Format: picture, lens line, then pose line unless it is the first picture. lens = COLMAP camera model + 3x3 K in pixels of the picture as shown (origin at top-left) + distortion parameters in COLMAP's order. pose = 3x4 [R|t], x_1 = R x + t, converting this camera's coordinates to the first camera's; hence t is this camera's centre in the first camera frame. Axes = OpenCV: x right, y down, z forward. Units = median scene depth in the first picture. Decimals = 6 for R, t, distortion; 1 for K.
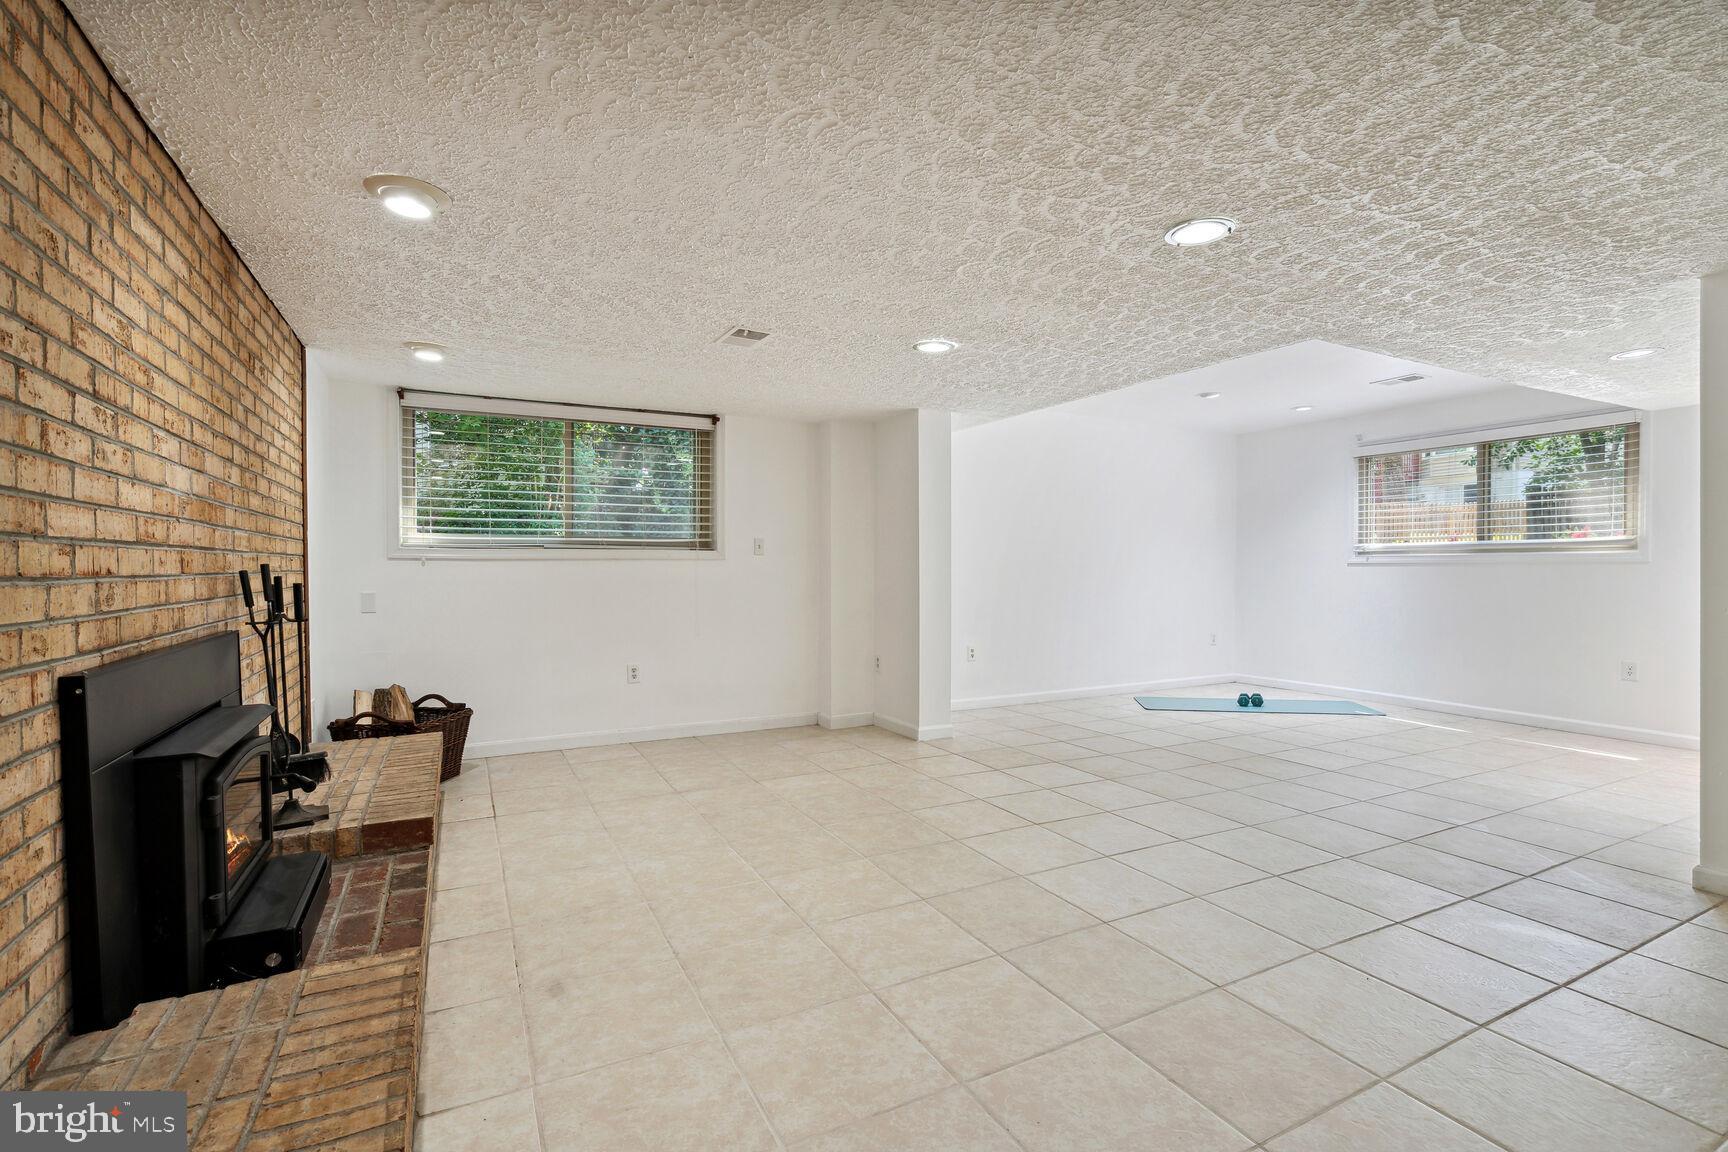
lens RADIAL K [[783.5, 0, 851.0], [0, 783.5, 575.2], [0, 0, 1]] dist [-0.006800, -0.000114]
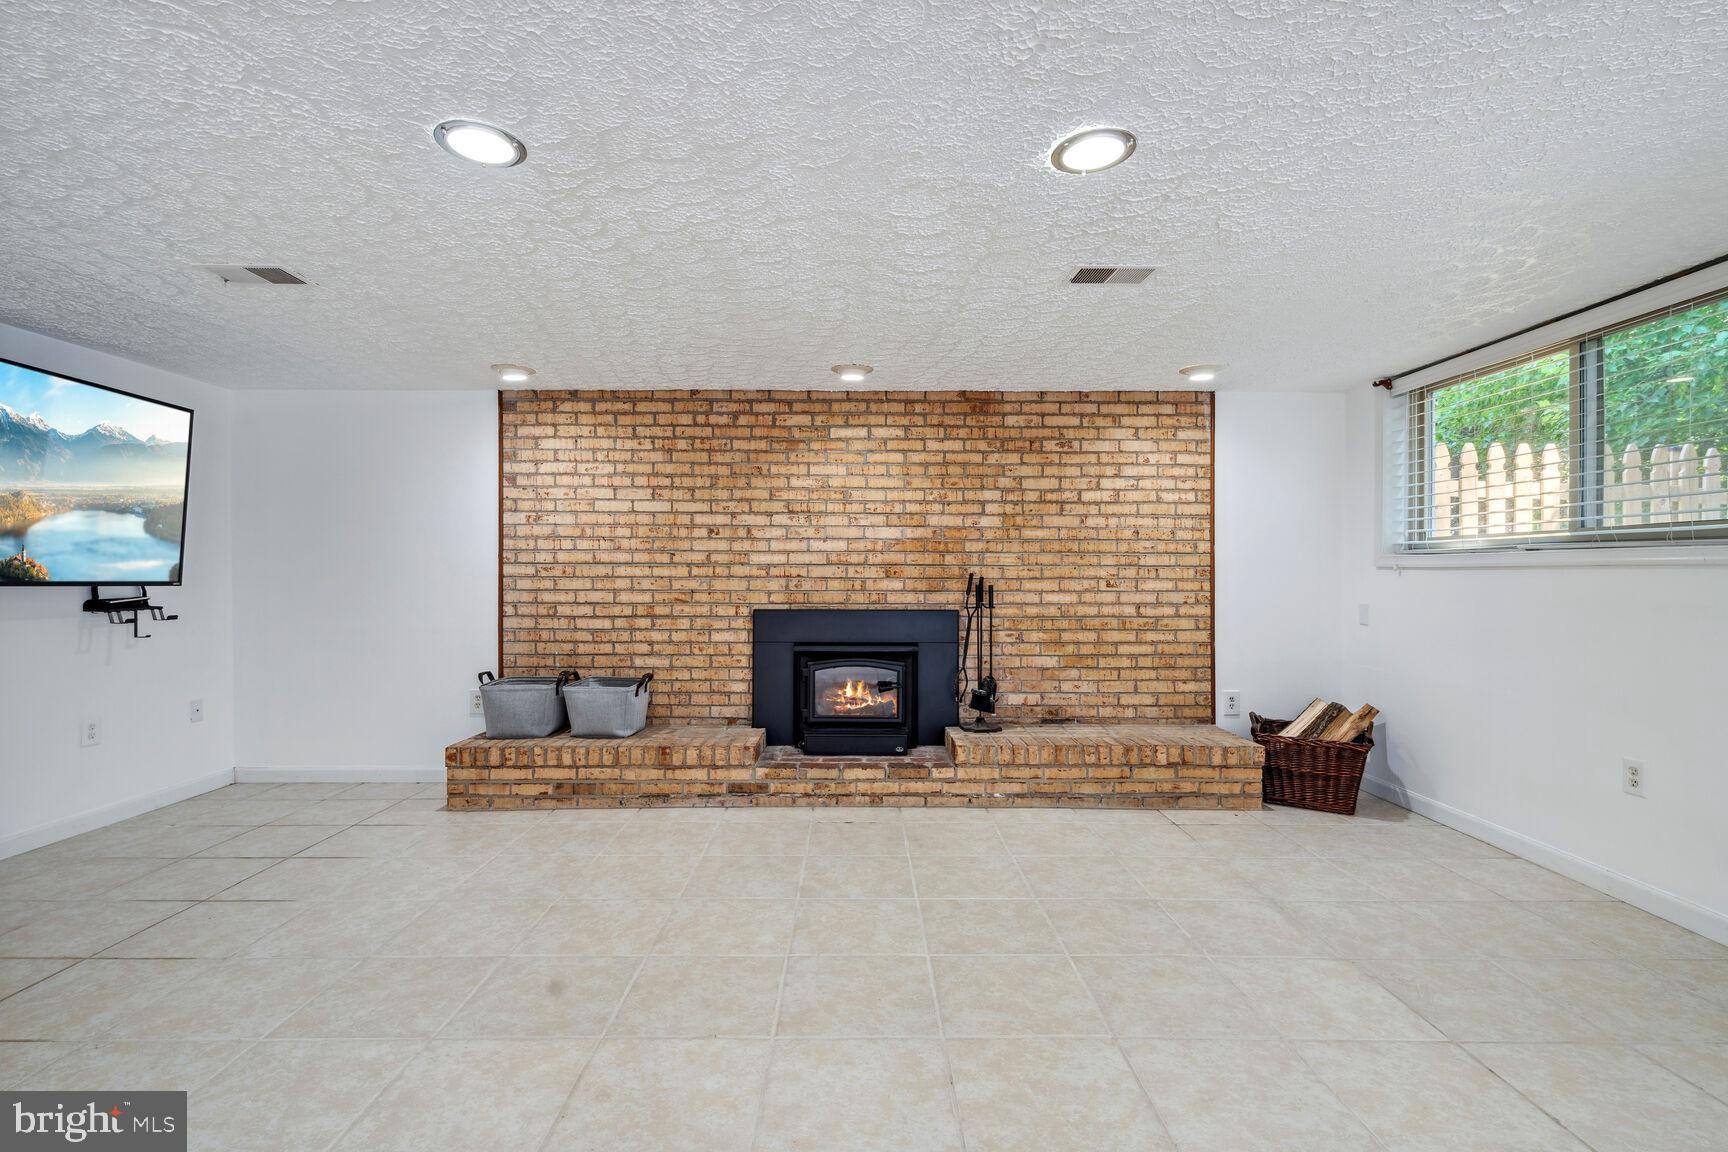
lens RADIAL K [[783.5, 0, 851.0], [0, 783.5, 575.2], [0, 0, 1]] dist [-0.006800, -0.000114]
pose [[-0.452010, 0.000750, -0.892013, 0.439324], [-0.014394, 0.999863, 0.008135, -0.009293], [0.891897, 0.016517, -0.451937, 0.760061]]
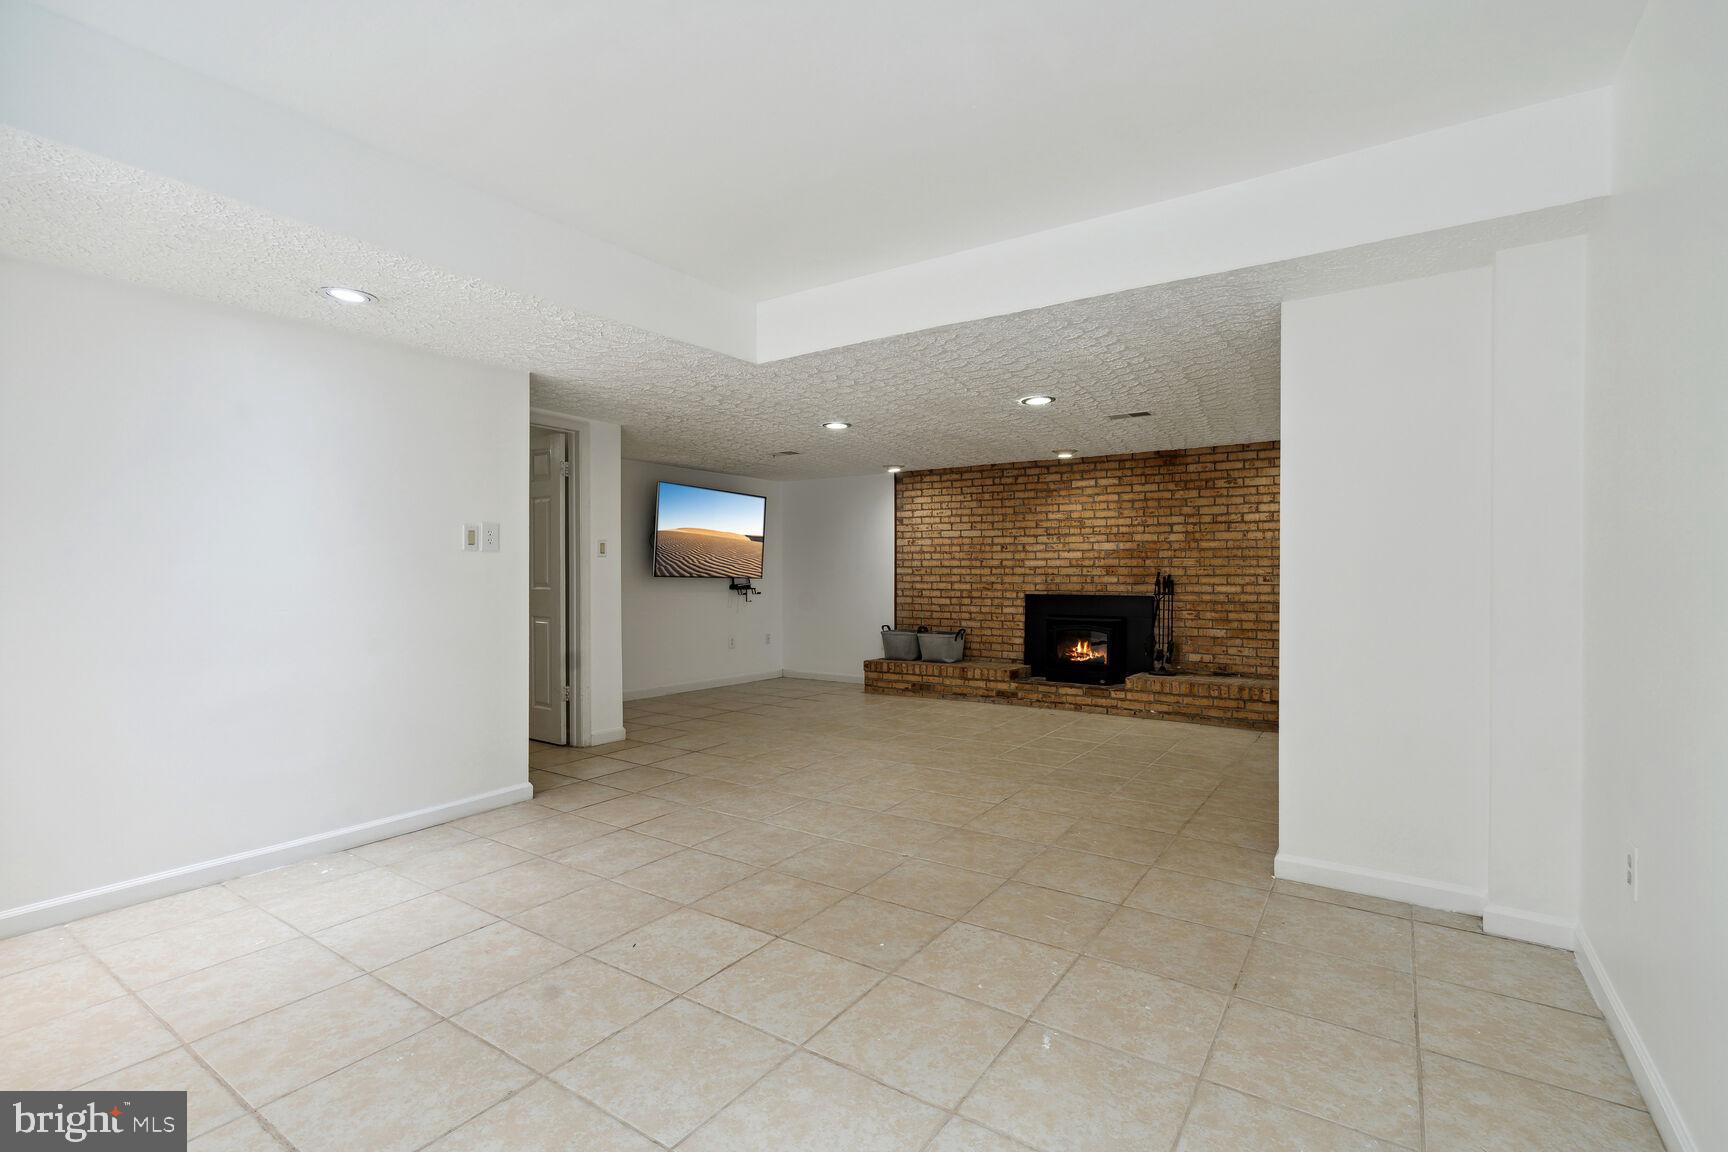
lens RADIAL K [[783.5, 0, 851.0], [0, 783.5, 575.2], [0, 0, 1]] dist [-0.006800, -0.000114]
pose [[-0.877974, 0.002470, -0.478702, 0.680416], [-0.006026, 0.999850, 0.016212, -0.018715], [0.478670, 0.017118, -0.877828, 1.372023]]
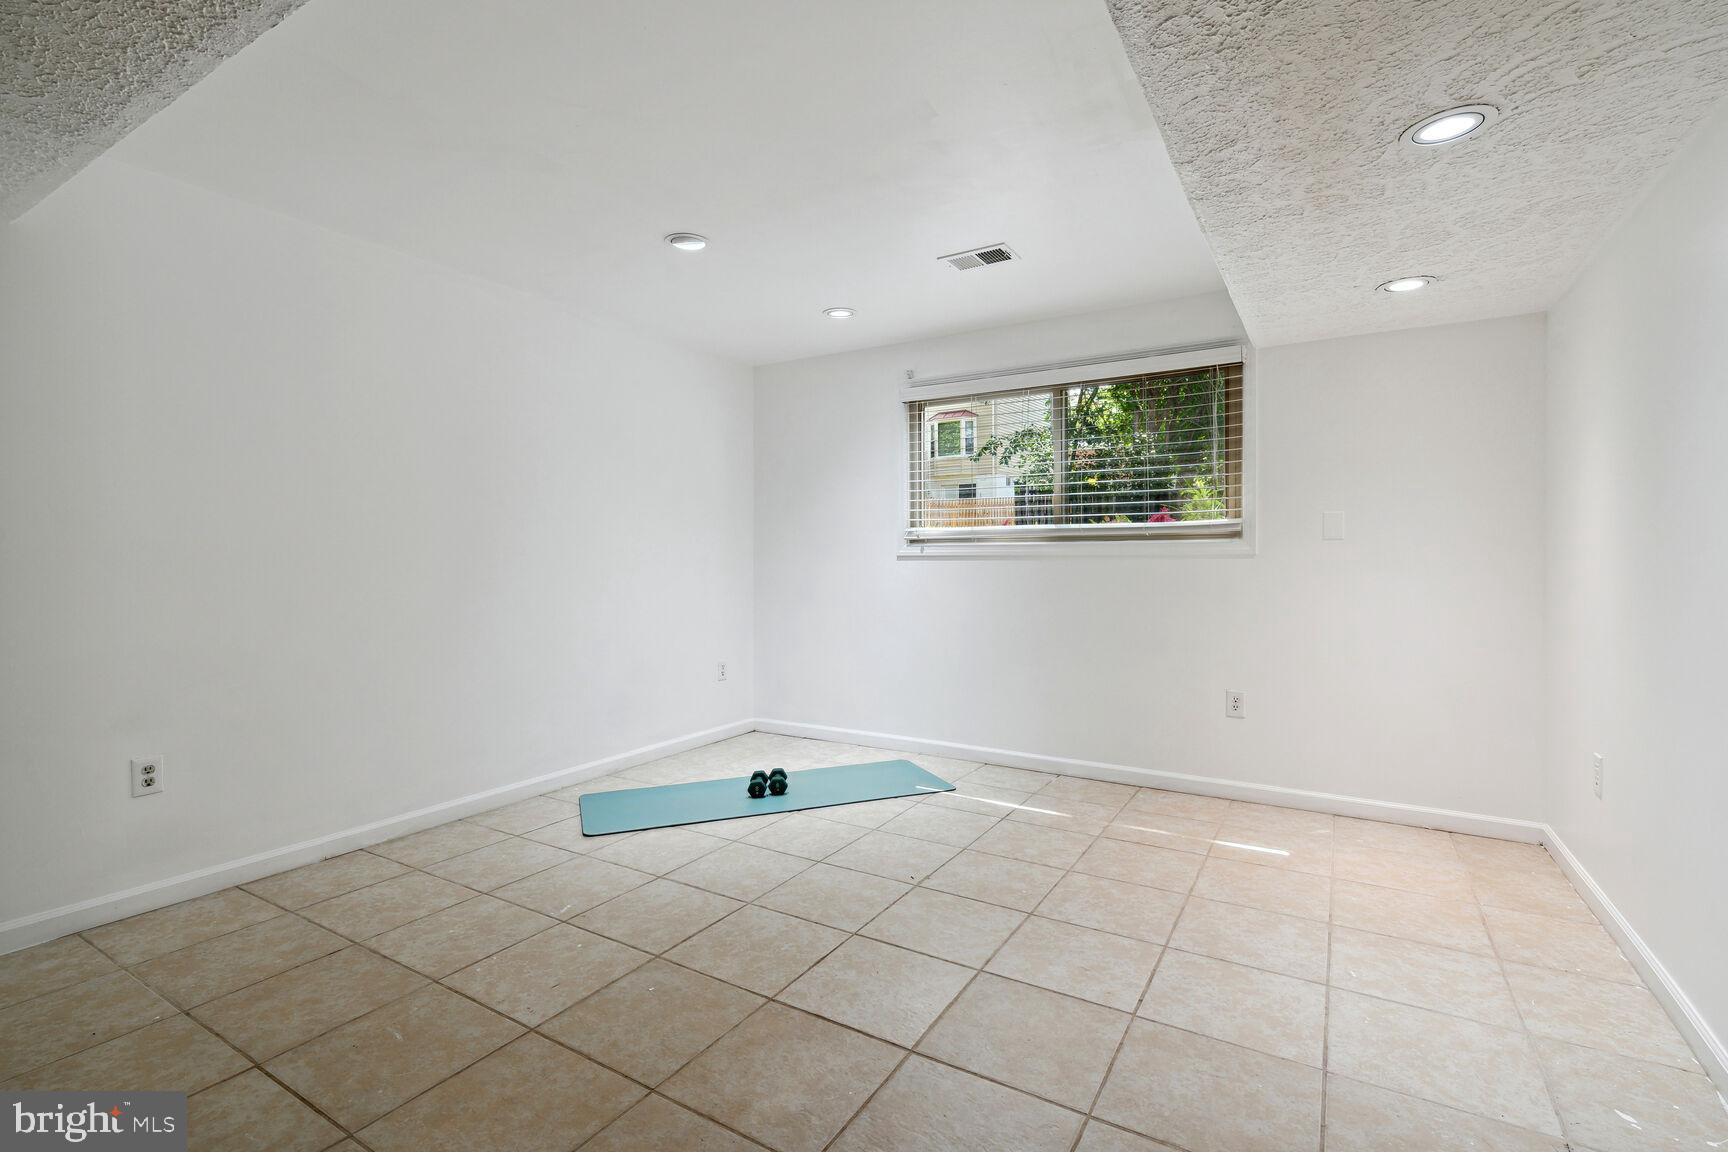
lens RADIAL K [[783.5, 0, 851.0], [0, 783.5, 575.2], [0, 0, 1]] dist [-0.006800, -0.000114]
pose [[0.854575, -0.014104, 0.519136, 0.316718], [0.008385, 0.999876, 0.013363, -0.010367], [-0.519260, -0.007067, 0.854587, 0.562912]]
